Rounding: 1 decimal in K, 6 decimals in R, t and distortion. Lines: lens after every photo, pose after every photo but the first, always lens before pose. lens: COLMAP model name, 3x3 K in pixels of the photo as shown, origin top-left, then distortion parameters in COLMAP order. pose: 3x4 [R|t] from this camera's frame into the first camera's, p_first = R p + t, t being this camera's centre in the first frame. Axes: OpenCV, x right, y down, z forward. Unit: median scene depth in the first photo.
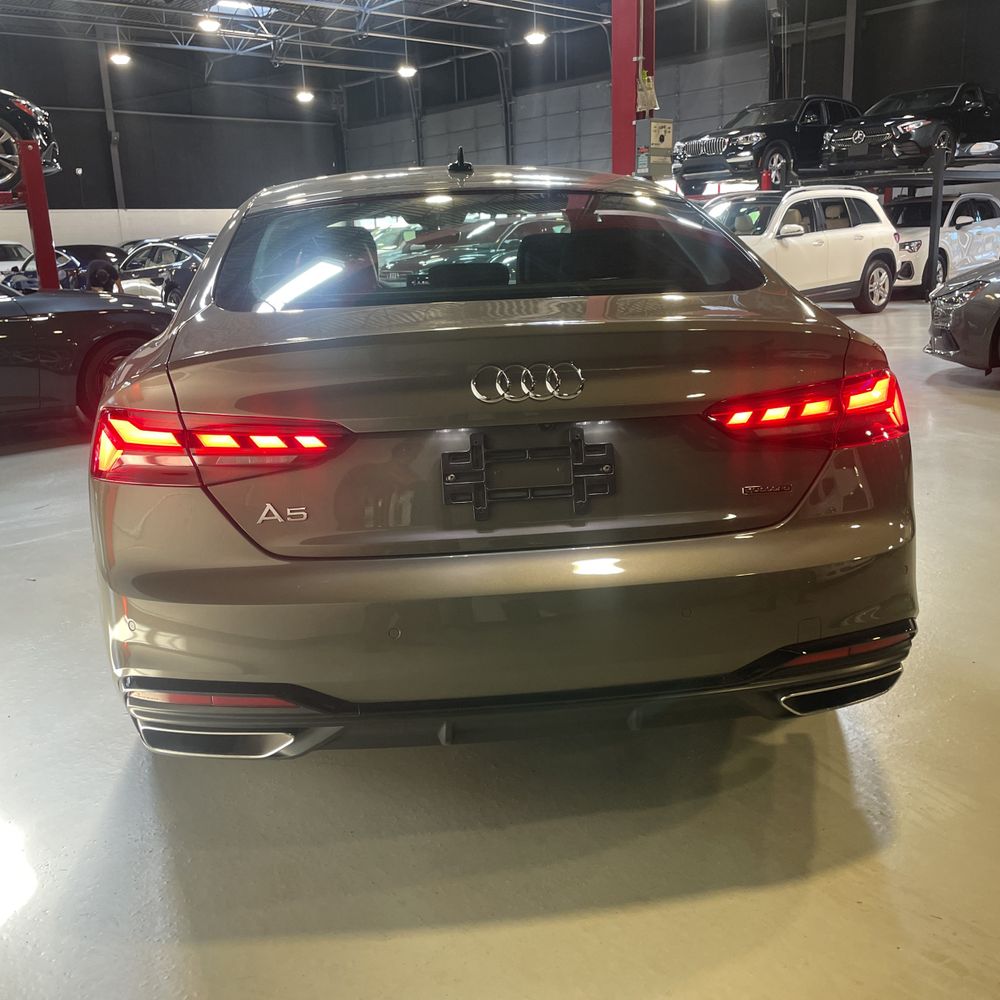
lens RADIAL K [[997.5, 0, 497.1], [0, 997.5, 499.2], [0, 0, 1]] dist [0.080023, -0.109323]
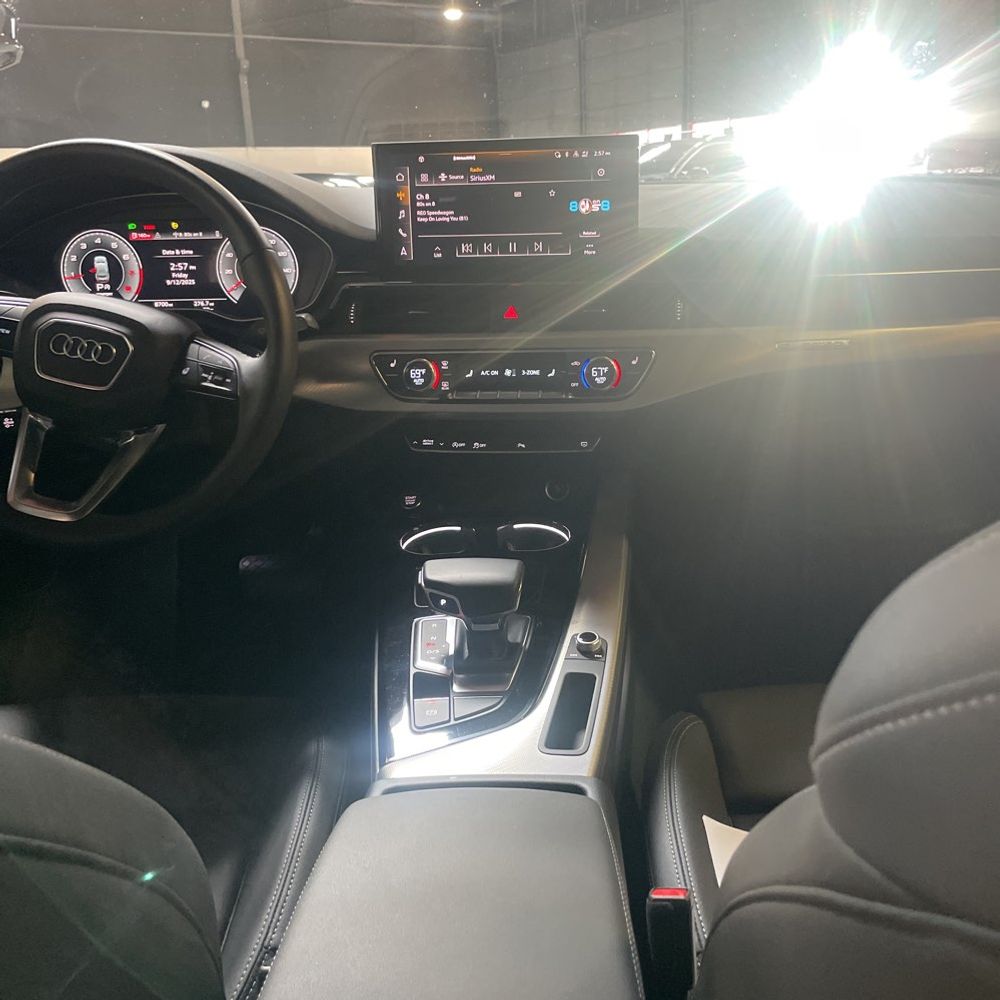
lens RADIAL K [[997.5, 0, 497.1], [0, 997.5, 499.2], [0, 0, 1]] dist [0.080023, -0.109323]
pose [[0.987867, 0.043818, -0.148991, -0.006234], [-0.036600, 0.998036, 0.050848, -0.045742], [0.150926, -0.044778, 0.987530, 0.222667]]
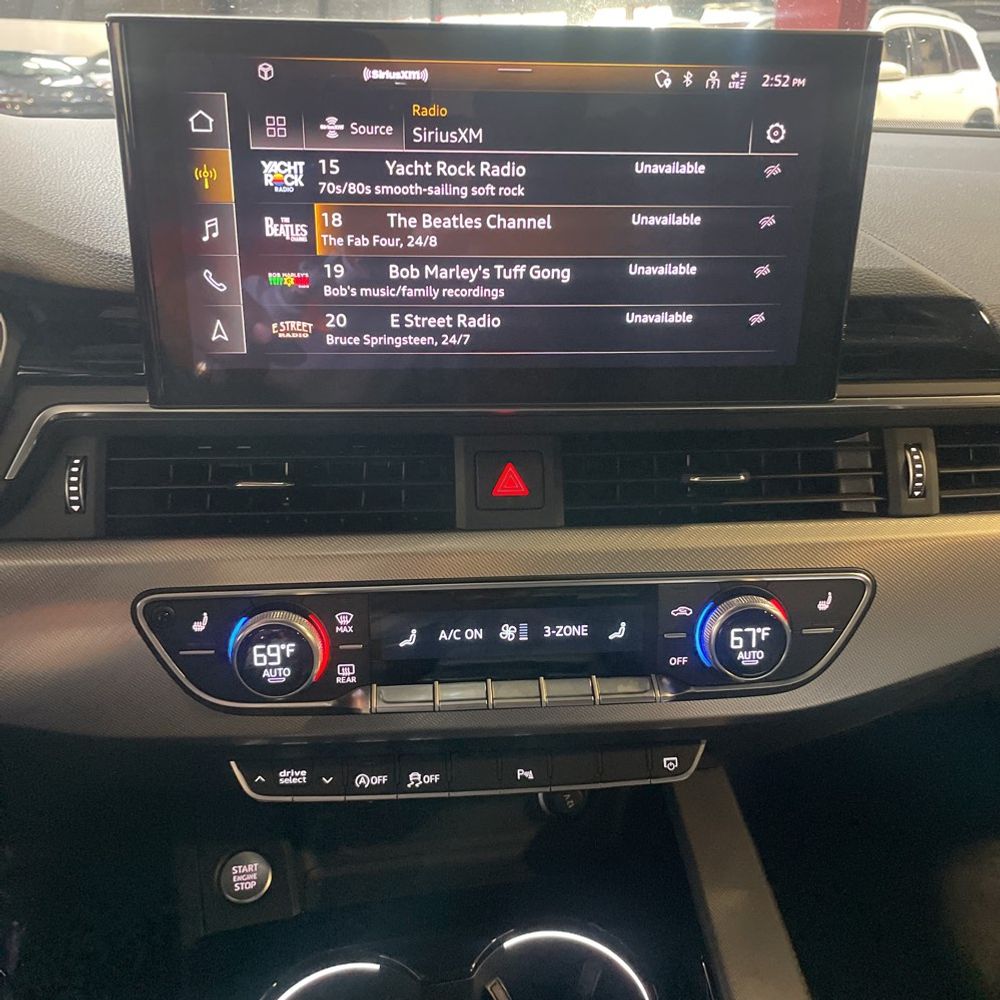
lens RADIAL K [[1020.2, 0, 504.1], [0, 1020.2, 487.7], [0, 0, 1]] dist [0.097731, -0.121901]
pose [[0.995649, 0.005967, 0.092995, -0.018804], [-0.016641, 0.993292, 0.114432, -0.058041], [-0.091688, -0.115482, 0.989069, 0.263897]]
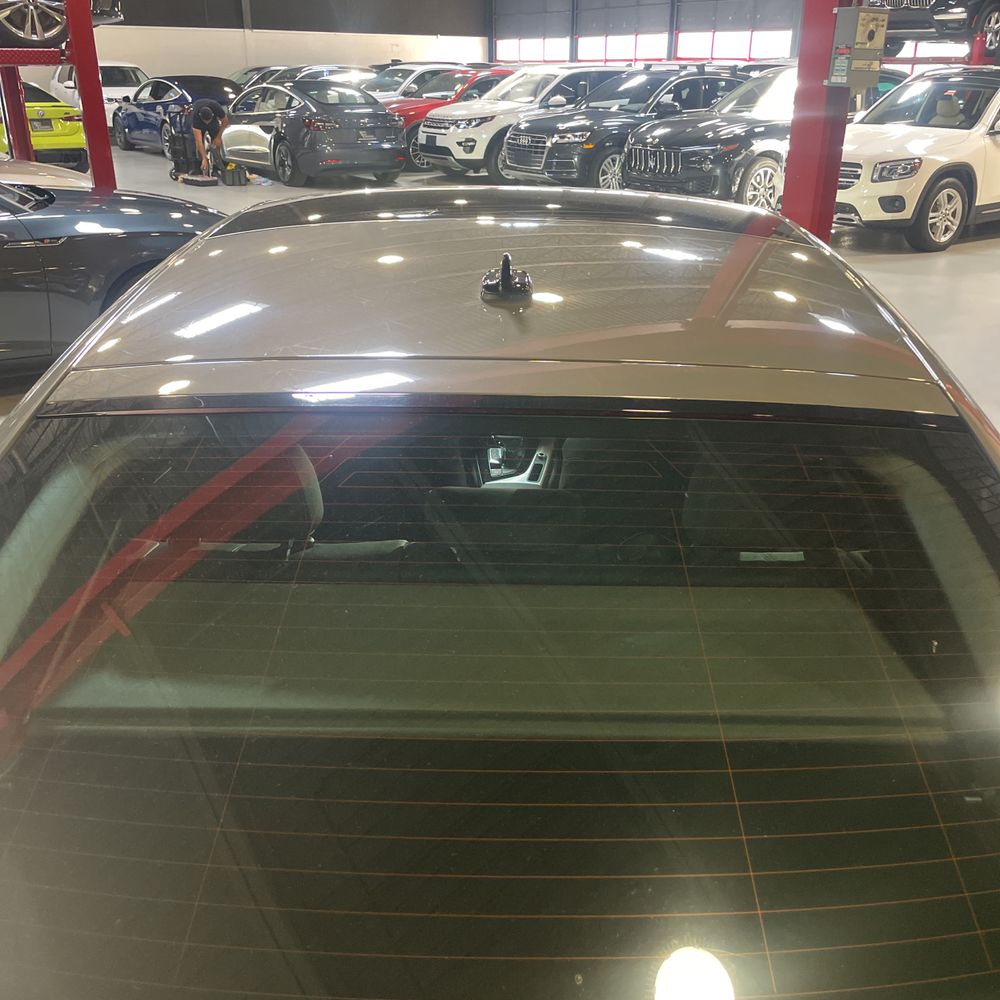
lens RADIAL K [[993.5, 0, 527.2], [0, 993.5, 514.8], [0, 0, 1]] dist [0.089356, -0.130035]
pose [[0.991869, 0.093110, -0.086752, 0.005533], [-0.077094, 0.981986, 0.172511, -0.056481], [0.101251, -0.164421, 0.981180, 0.091261]]
